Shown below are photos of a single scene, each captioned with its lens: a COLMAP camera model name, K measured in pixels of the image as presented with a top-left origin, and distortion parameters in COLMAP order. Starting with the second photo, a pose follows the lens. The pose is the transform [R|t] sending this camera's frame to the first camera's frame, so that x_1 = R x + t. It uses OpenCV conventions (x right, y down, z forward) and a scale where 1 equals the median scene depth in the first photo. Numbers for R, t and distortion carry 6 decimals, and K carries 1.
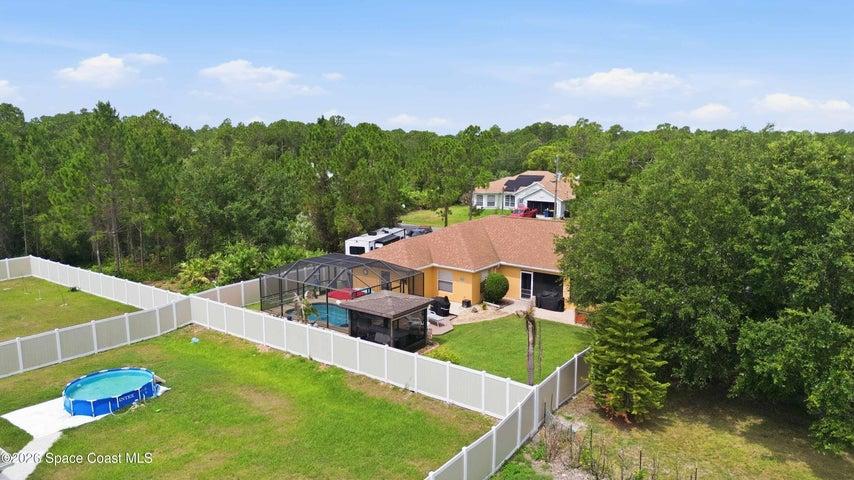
lens RADIAL K [[604.7, 0, 427.0], [0, 604.7, 240.0], [0, 0, 1]] dist [0.082446, -0.108956]
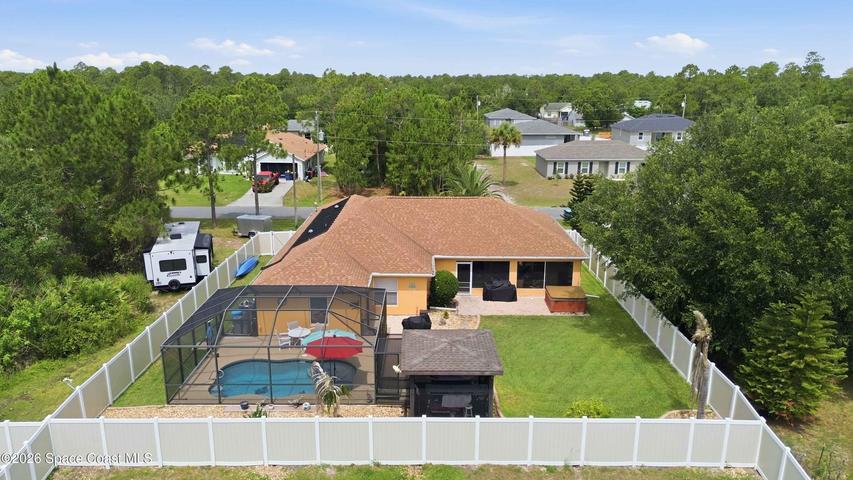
lens RADIAL K [[604.0, 0, 426.5], [0, 604.0, 240.0], [0, 0, 1]] dist [0.082446, -0.108956]
pose [[0.795646, -0.151814, 0.586430, -0.388323], [0.096357, 0.987479, 0.124904, -0.094227], [-0.598049, -0.042873, 0.800312, 0.352767]]
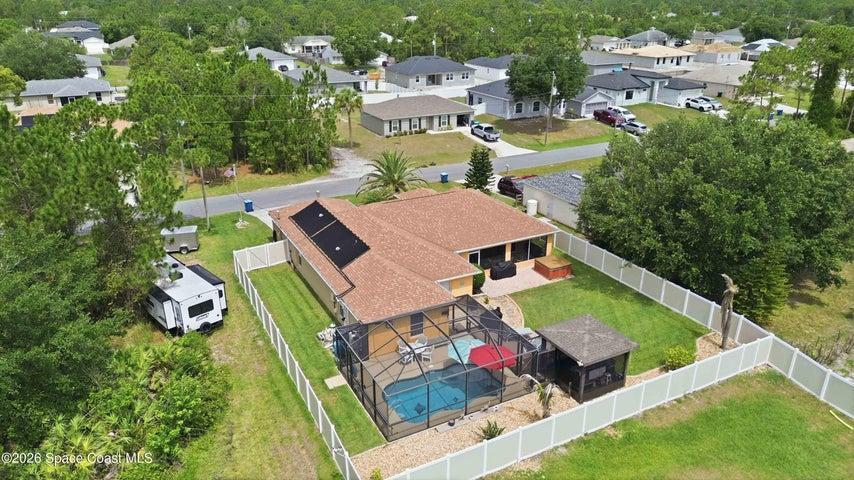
lens RADIAL K [[604.7, 0, 427.0], [0, 604.7, 240.0], [0, 0, 1]] dist [0.082446, -0.108956]
pose [[0.418931, -0.339524, 0.842152, -0.739415], [0.147029, 0.940587, 0.306070, -0.298085], [-0.896035, -0.004402, 0.443961, 0.633650]]
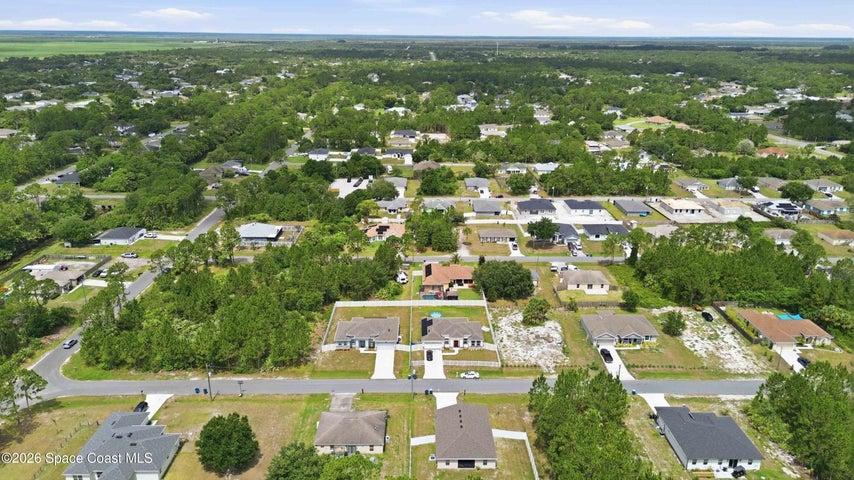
lens RADIAL K [[604.7, 0, 427.0], [0, 604.7, 240.0], [0, 0, 1]] dist [0.082446, -0.108956]
pose [[0.784681, -0.193297, 0.588992, -3.005840], [0.093807, 0.976226, 0.195406, -1.311287], [-0.612761, -0.098079, 0.784159, -2.862672]]
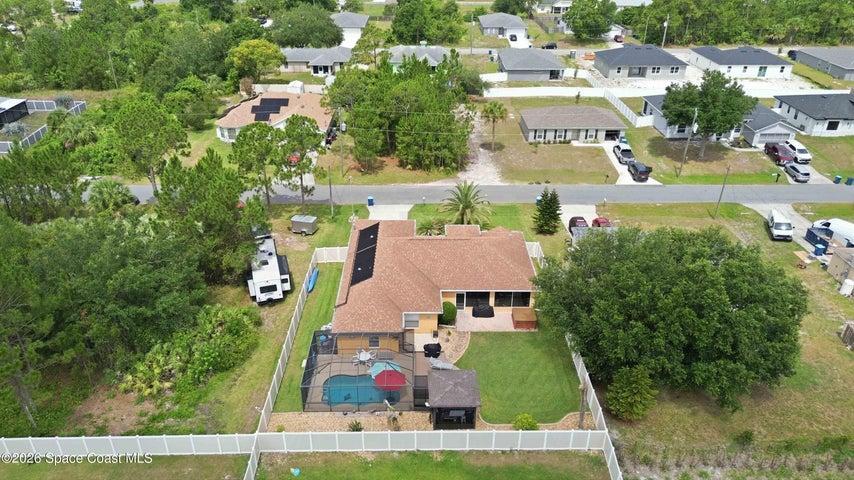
lens RADIAL K [[604.7, 0, 427.0], [0, 604.7, 240.0], [0, 0, 1]] dist [0.082446, -0.108956]
pose [[0.786235, -0.292917, 0.544090, -0.600424], [0.094847, 0.927280, 0.362154, -0.558538], [-0.610605, -0.233133, 0.756842, 0.064525]]
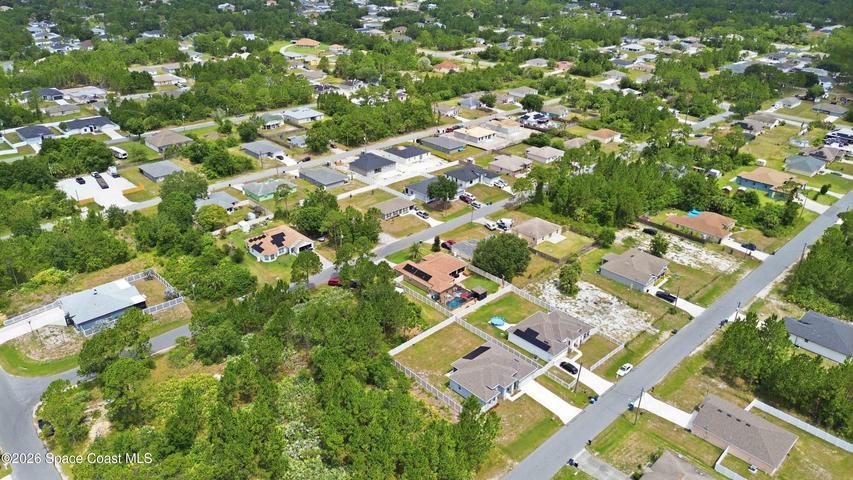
lens RADIAL K [[604.0, 0, 426.5], [0, 604.0, 240.0], [0, 0, 1]] dist [0.082446, -0.108956]
pose [[0.148953, -0.430572, 0.890180, -3.740006], [0.144565, 0.900033, 0.411147, -2.033190], [-0.978220, 0.067447, 0.196309, 0.302844]]
